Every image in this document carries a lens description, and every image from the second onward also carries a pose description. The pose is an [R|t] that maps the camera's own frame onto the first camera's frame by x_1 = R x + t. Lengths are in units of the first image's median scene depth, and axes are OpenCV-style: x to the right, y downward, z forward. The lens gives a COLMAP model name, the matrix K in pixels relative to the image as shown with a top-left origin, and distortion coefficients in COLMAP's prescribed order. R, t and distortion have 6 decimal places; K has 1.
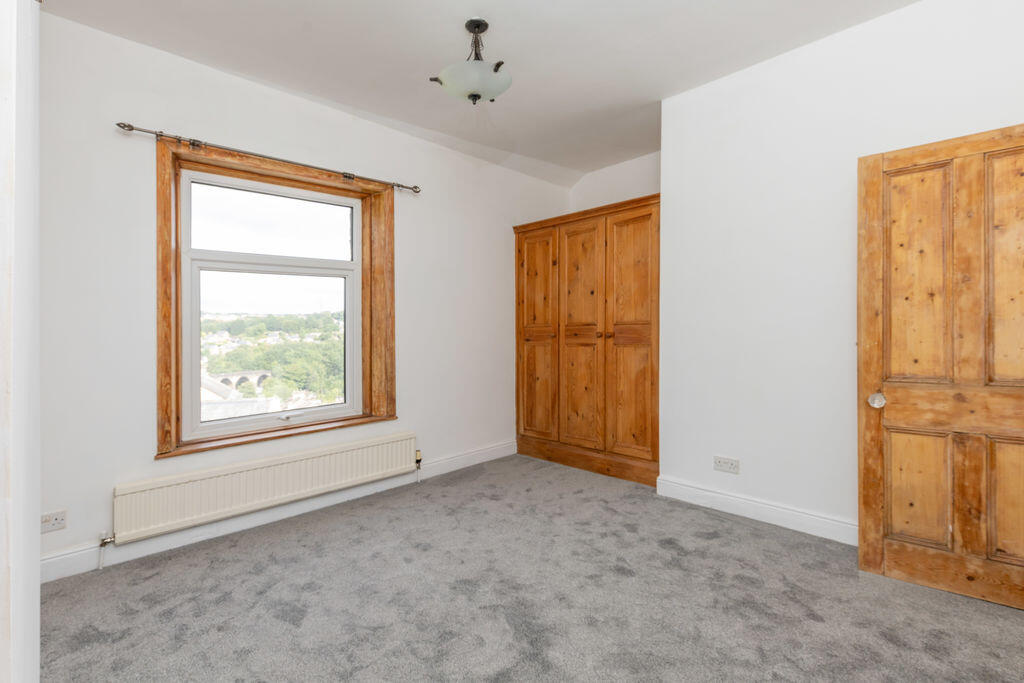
lens RADIAL K [[482.2, 0, 507.6], [0, 482.2, 329.5], [0, 0, 1]] dist [-0.000780, -0.000358]
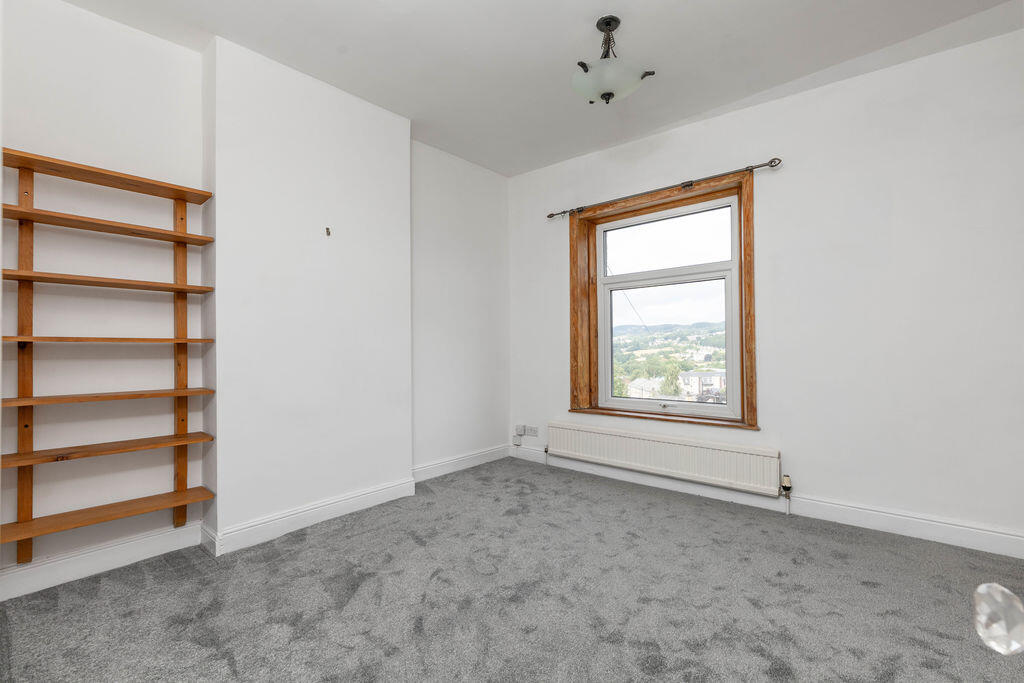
lens RADIAL K [[462.7, 0, 506.9], [0, 462.7, 336.0], [0, 0, 1]] dist [0.002252, -0.000148]
pose [[0.086424, -0.005912, -0.996241, 0.706223], [0.004485, 0.999975, -0.005545, 0.018373], [0.996248, -0.003989, 0.086448, 0.571254]]
